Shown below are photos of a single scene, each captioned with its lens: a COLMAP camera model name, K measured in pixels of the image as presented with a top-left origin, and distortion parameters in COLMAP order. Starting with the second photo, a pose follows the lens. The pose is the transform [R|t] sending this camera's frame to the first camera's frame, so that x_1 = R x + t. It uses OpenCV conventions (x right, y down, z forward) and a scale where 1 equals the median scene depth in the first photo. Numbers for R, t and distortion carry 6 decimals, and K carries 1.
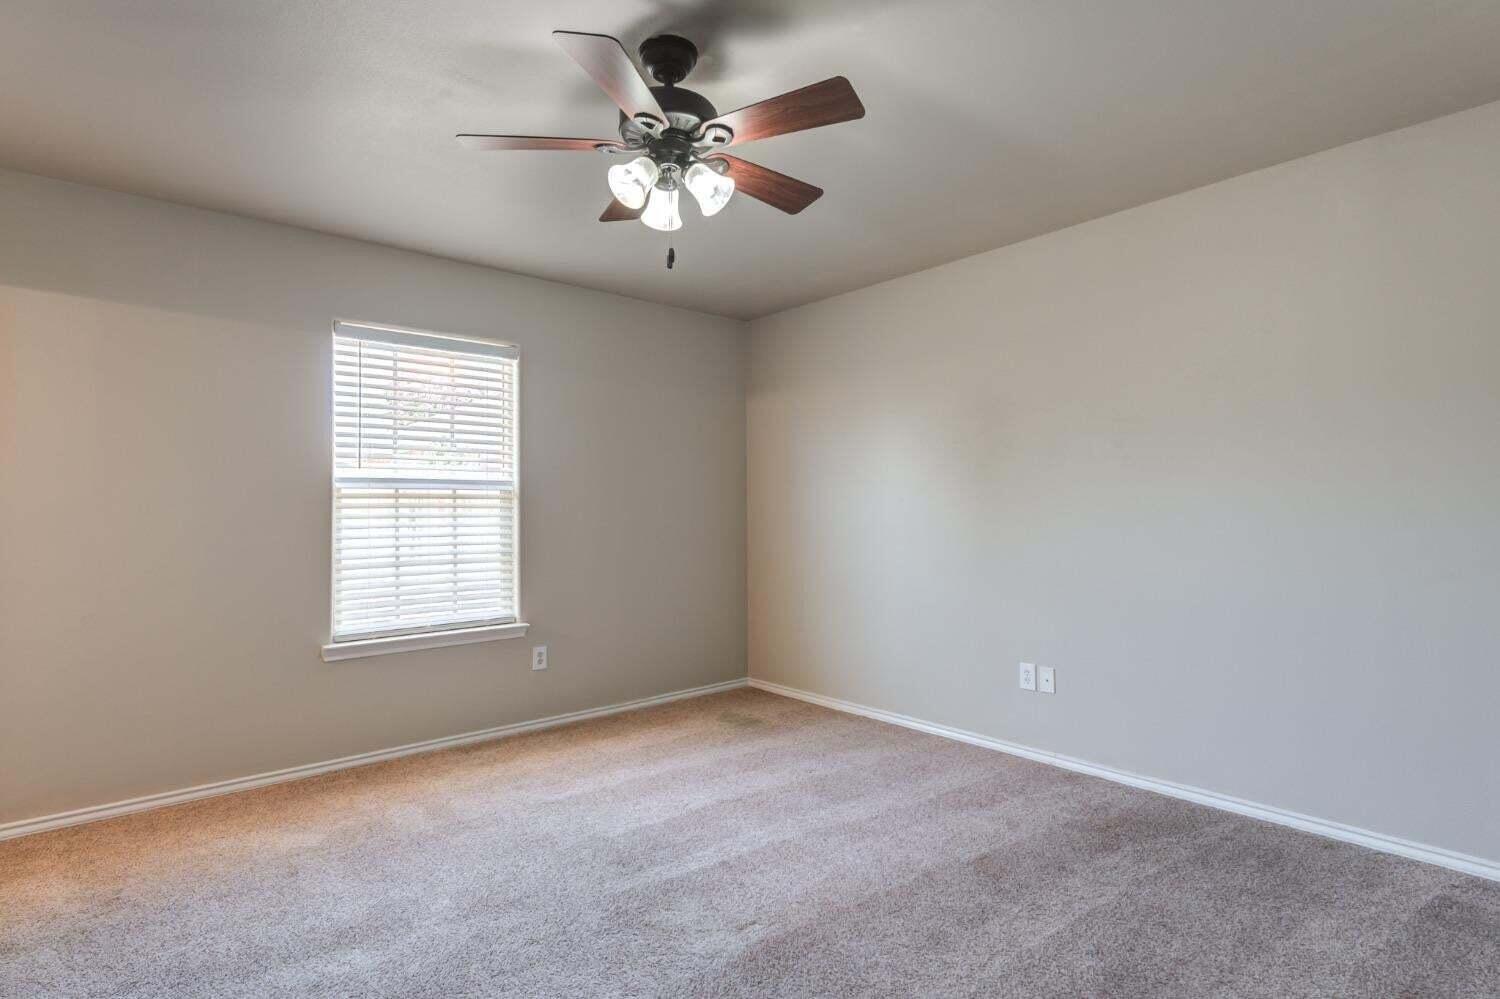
lens RADIAL K [[743.3, 0, 750.2], [0, 743.3, 514.1], [0, 0, 1]] dist [0.001600, 0.000157]
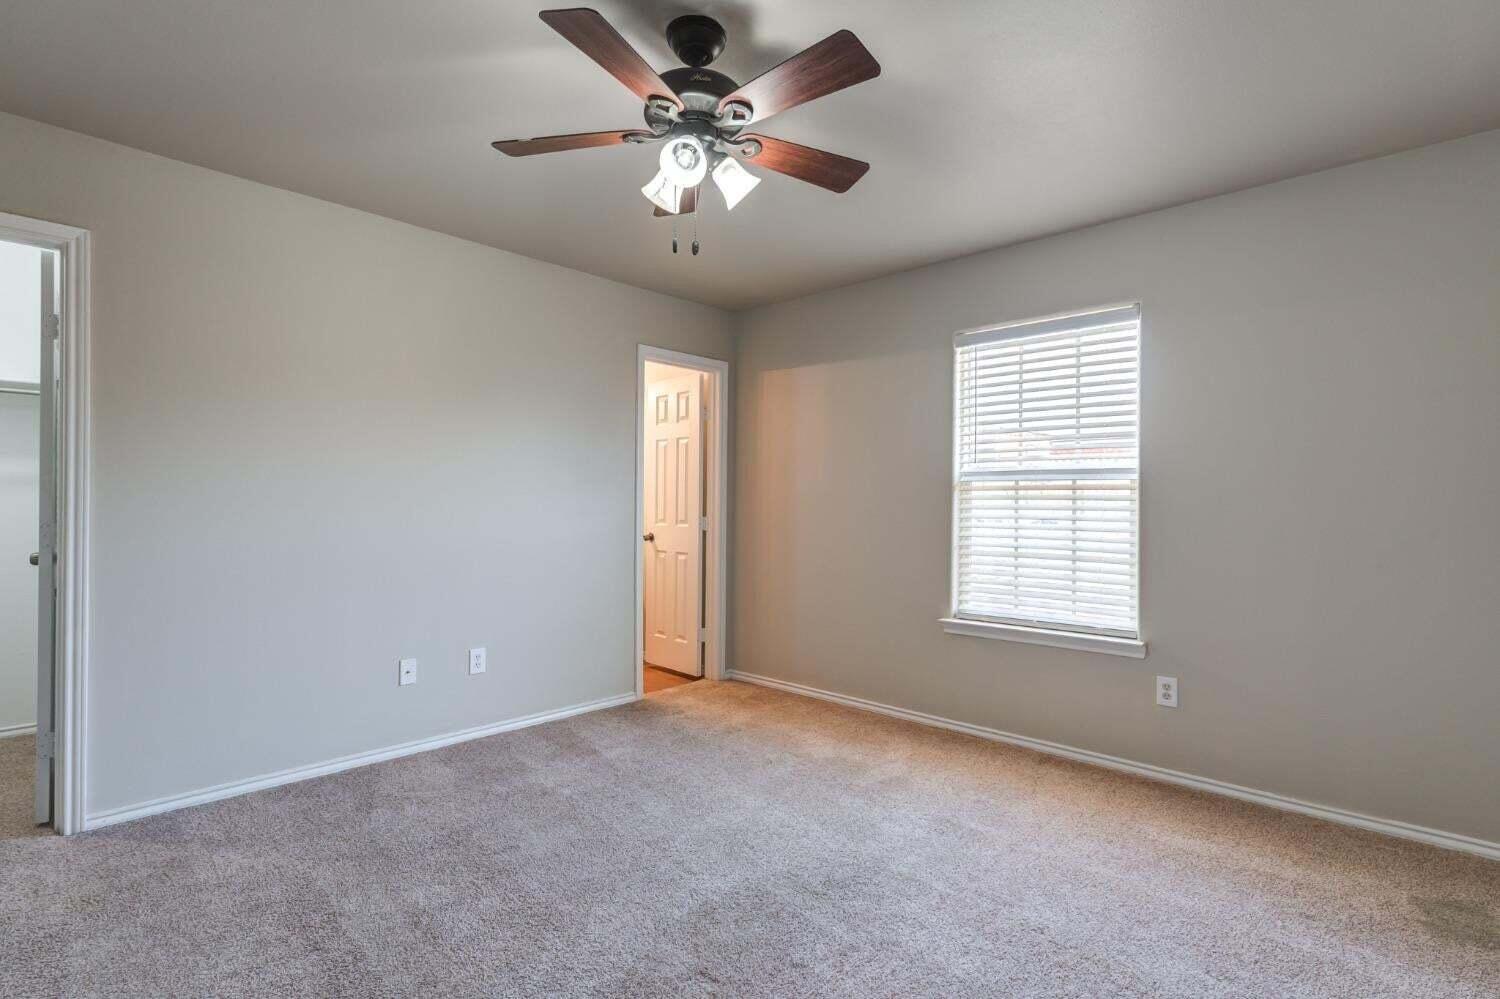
lens RADIAL K [[736.0, 0, 752.3], [0, 736.0, 500.7], [0, 0, 1]] dist [0.001958, 0.000115]
pose [[0.108187, 0.001891, -0.994129, 0.478565], [-0.010962, 0.999940, 0.000709, -0.003501], [0.994070, 0.010821, 0.108201, 0.519882]]
